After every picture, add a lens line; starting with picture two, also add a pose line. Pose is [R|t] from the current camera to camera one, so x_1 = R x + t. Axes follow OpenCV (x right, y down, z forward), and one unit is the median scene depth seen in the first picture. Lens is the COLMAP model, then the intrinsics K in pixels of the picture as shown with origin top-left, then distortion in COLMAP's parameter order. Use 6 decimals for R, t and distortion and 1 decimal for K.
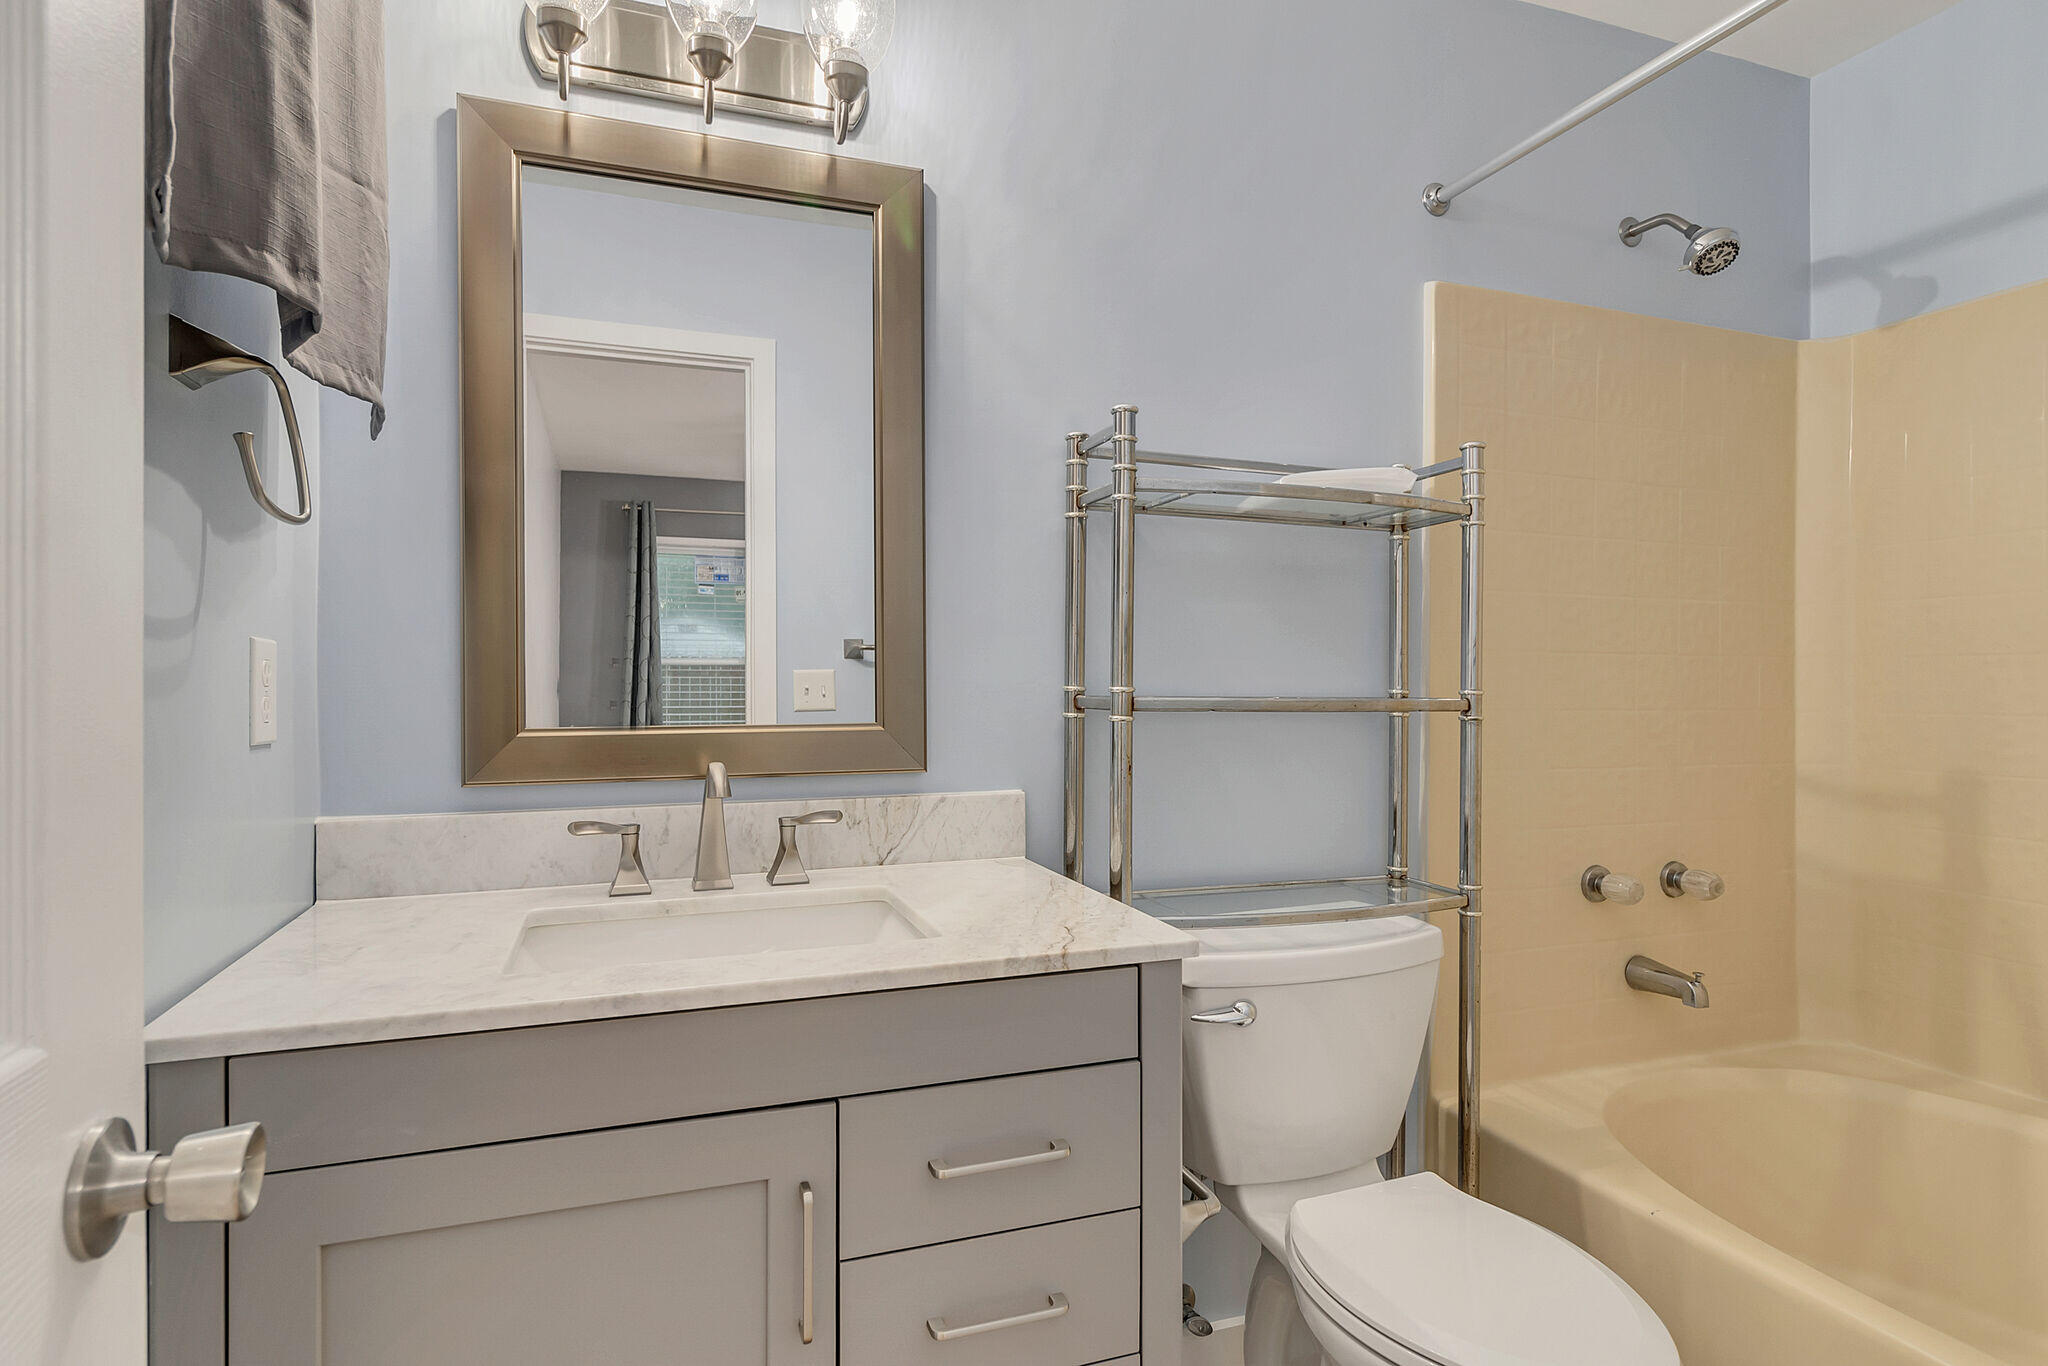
lens RADIAL K [[1064.6, 0, 1024.0], [0, 1064.6, 683.0], [0, 0, 1]] dist [0.002750, 0.000085]
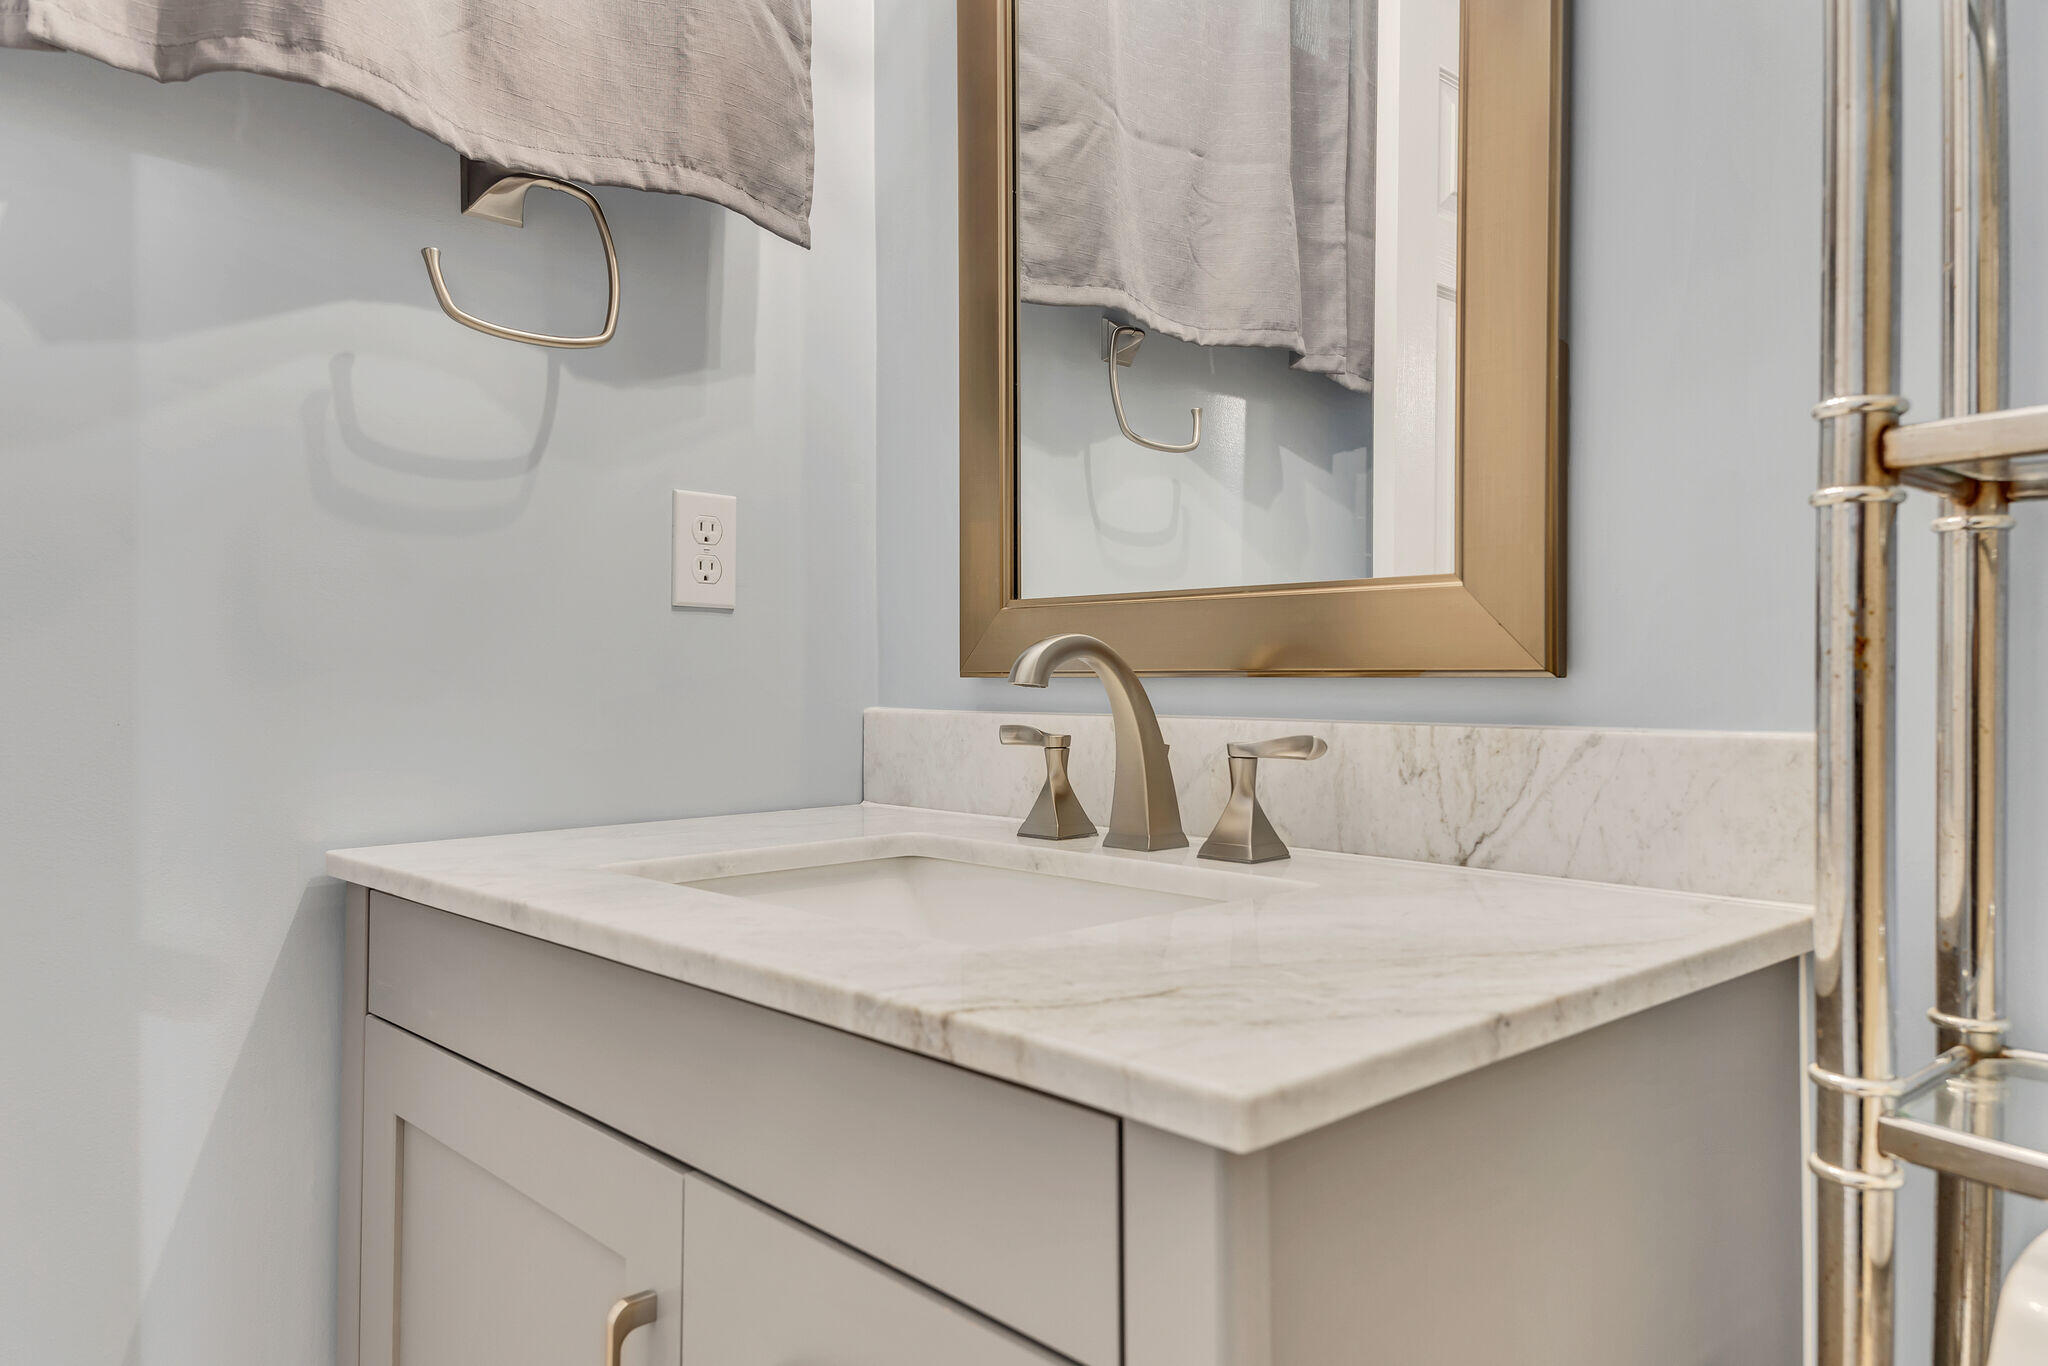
lens RADIAL K [[1411.7, 0, 1024.0], [0, 1411.7, 683.0], [0, 0, 1]] dist [0.058444, -0.000608]
pose [[0.401255, 0.008463, -0.915927, 0.382785], [-0.000095, 0.999958, 0.009198, 0.081891], [0.915966, -0.003604, 0.401239, 0.557105]]
